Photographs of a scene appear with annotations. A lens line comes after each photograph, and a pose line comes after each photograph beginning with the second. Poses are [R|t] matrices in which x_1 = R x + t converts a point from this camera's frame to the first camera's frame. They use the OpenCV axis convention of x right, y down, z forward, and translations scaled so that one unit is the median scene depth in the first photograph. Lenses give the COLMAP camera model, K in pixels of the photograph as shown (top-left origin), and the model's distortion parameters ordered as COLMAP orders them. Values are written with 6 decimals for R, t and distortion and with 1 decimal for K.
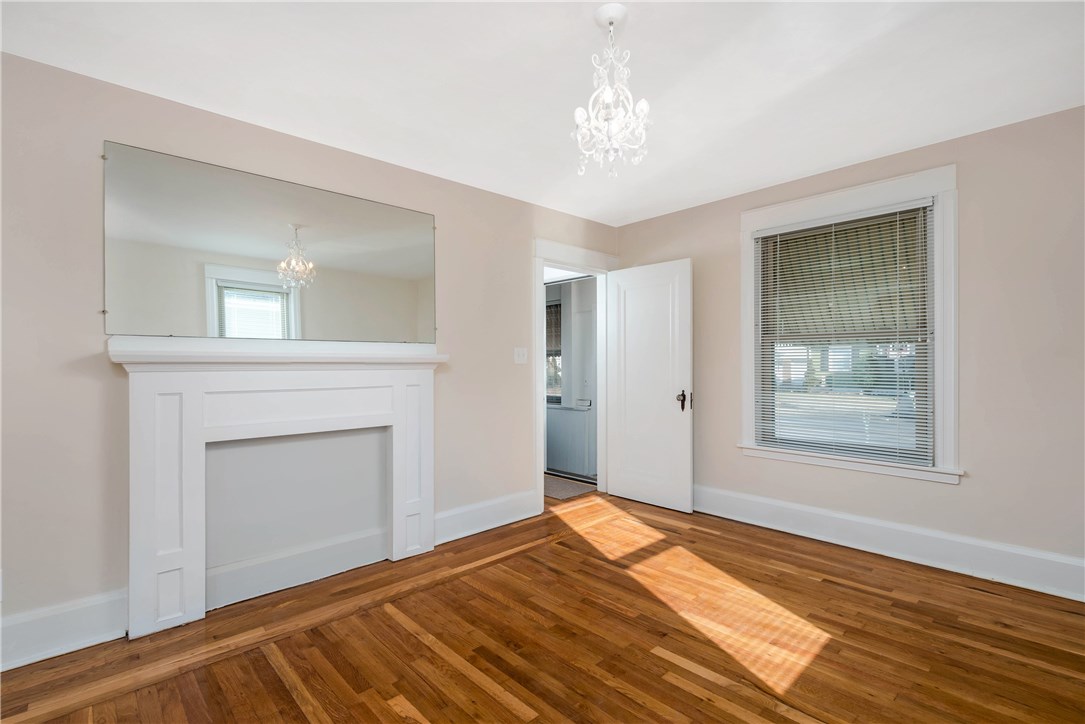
lens RADIAL K [[502.5, 0, 535.5], [0, 502.5, 358.4], [0, 0, 1]] dist [0.007375, -0.000716]
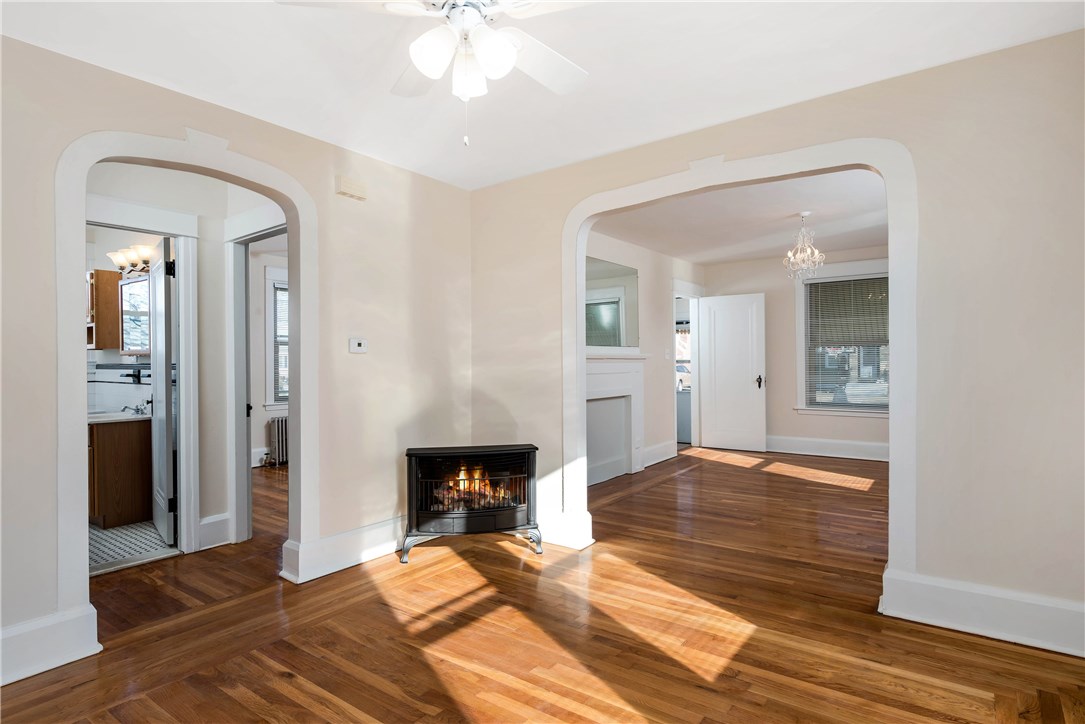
lens RADIAL K [[573.0, 0, 534.7], [0, 573.0, 363.9], [0, 0, 1]] dist [0.000713, 0.000125]
pose [[0.983560, -0.004174, 0.180531, -1.034198], [0.001783, 0.999909, 0.013406, 0.000529], [-0.180571, -0.012864, 0.983478, -0.931487]]
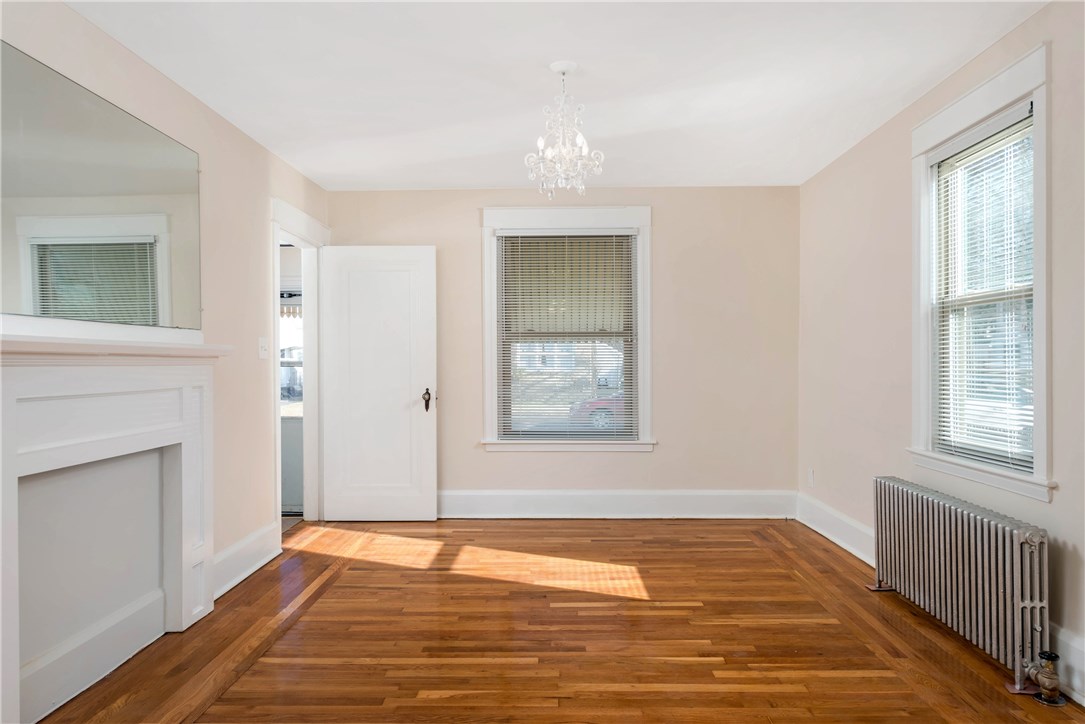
lens RADIAL K [[732.5, 0, 536.0], [0, 732.5, 346.6], [0, 0, 1]] dist [0.008347, -0.001291]
pose [[0.695418, 0.015624, 0.718436, -0.740550], [-0.004144, 0.999834, -0.017733, 0.013163], [-0.718594, 0.009355, 0.695367, -0.105910]]
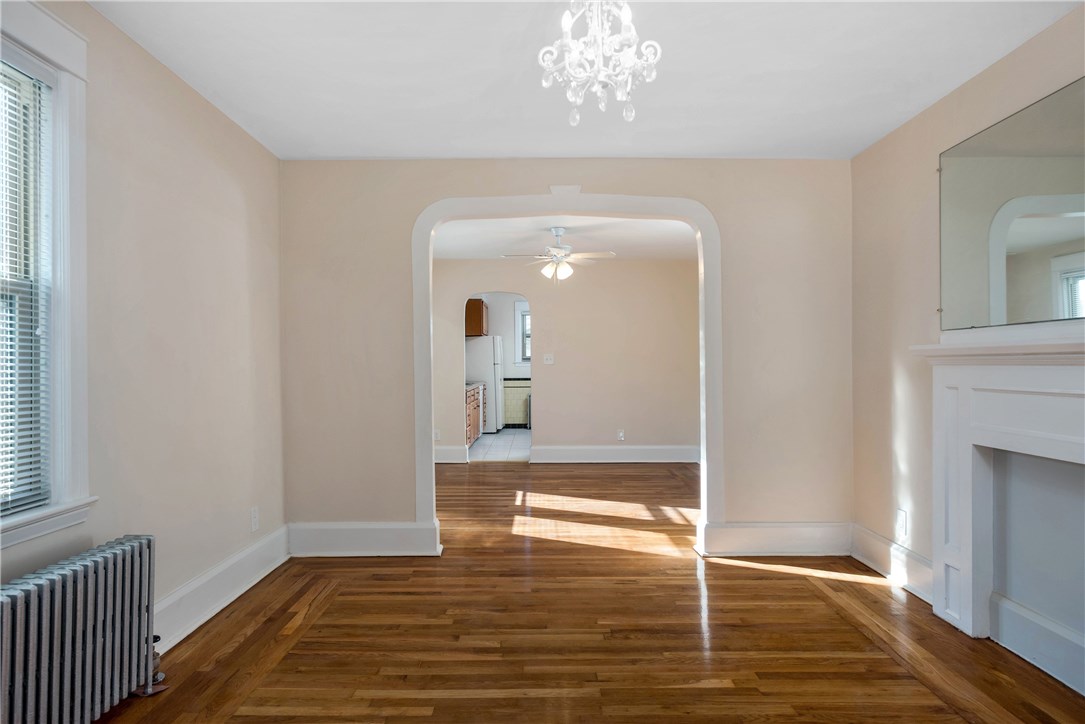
lens RADIAL K [[660.4, 0, 534.6], [0, 660.4, 360.9], [0, 0, 1]] dist [0.008505, 0.002063]
pose [[-0.678624, 0.001766, -0.734484, 0.627858], [0.016189, 0.999790, -0.012554, 0.017485], [0.734308, -0.020410, -0.678510, 1.043499]]
